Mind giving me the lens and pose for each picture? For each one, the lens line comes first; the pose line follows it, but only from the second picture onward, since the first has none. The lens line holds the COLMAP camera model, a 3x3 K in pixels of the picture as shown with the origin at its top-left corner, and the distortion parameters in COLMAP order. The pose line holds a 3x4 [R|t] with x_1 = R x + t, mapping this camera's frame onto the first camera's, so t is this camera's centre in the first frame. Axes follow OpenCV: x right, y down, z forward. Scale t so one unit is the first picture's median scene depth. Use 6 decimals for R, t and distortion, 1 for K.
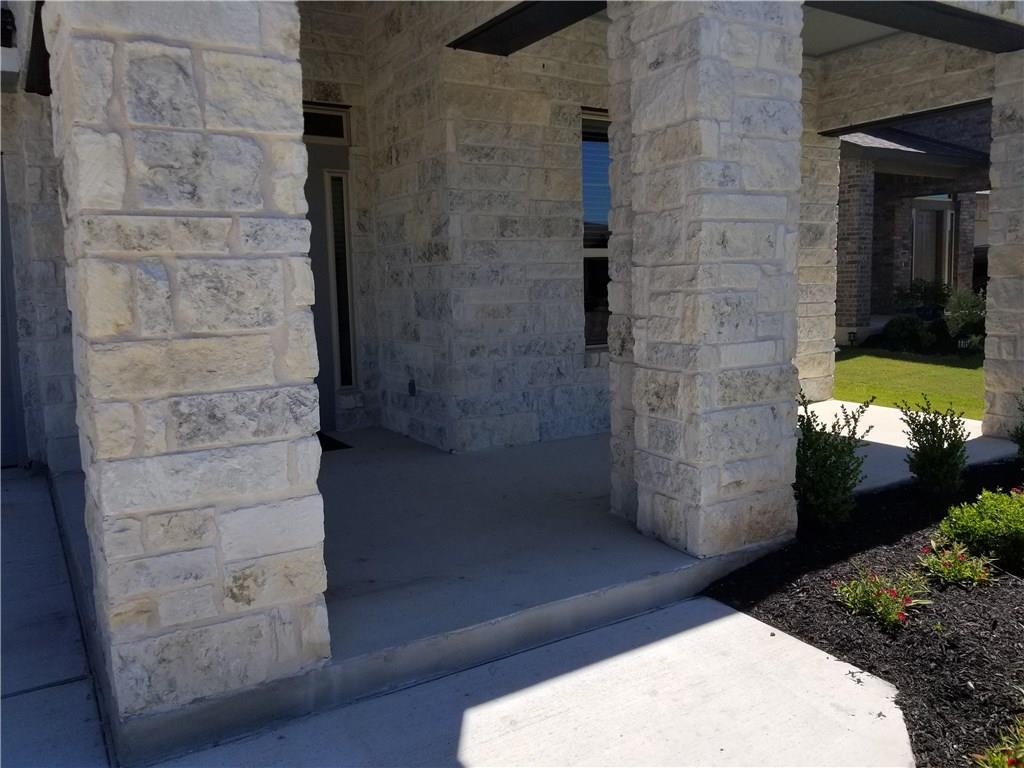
lens RADIAL K [[808.9, 0, 512.1], [0, 808.9, 385.2], [0, 0, 1]] dist [0.009599, -0.018463]
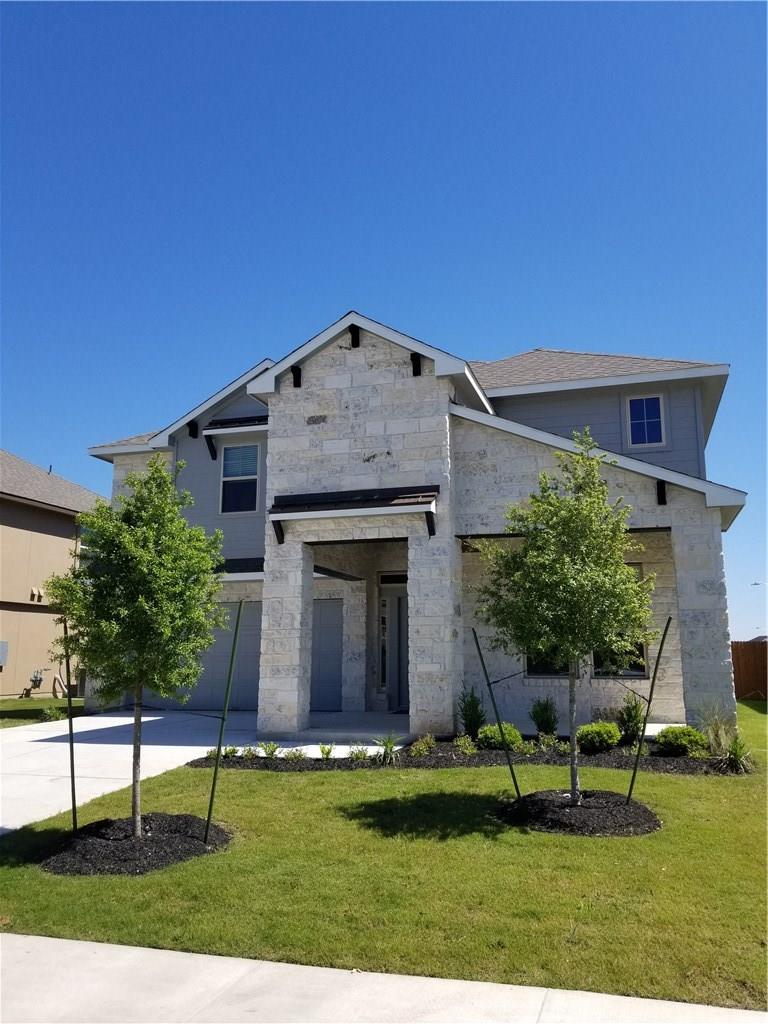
lens RADIAL K [[808.9, 0, 385.4], [0, 808.9, 511.6], [0, 0, 1]] dist [0.009599, -0.018463]
pose [[0.657580, -0.118164, -0.744060, 3.635033], [-0.106069, 0.963265, -0.246717, 0.240615], [0.745880, 0.241158, 0.620891, -1.705273]]
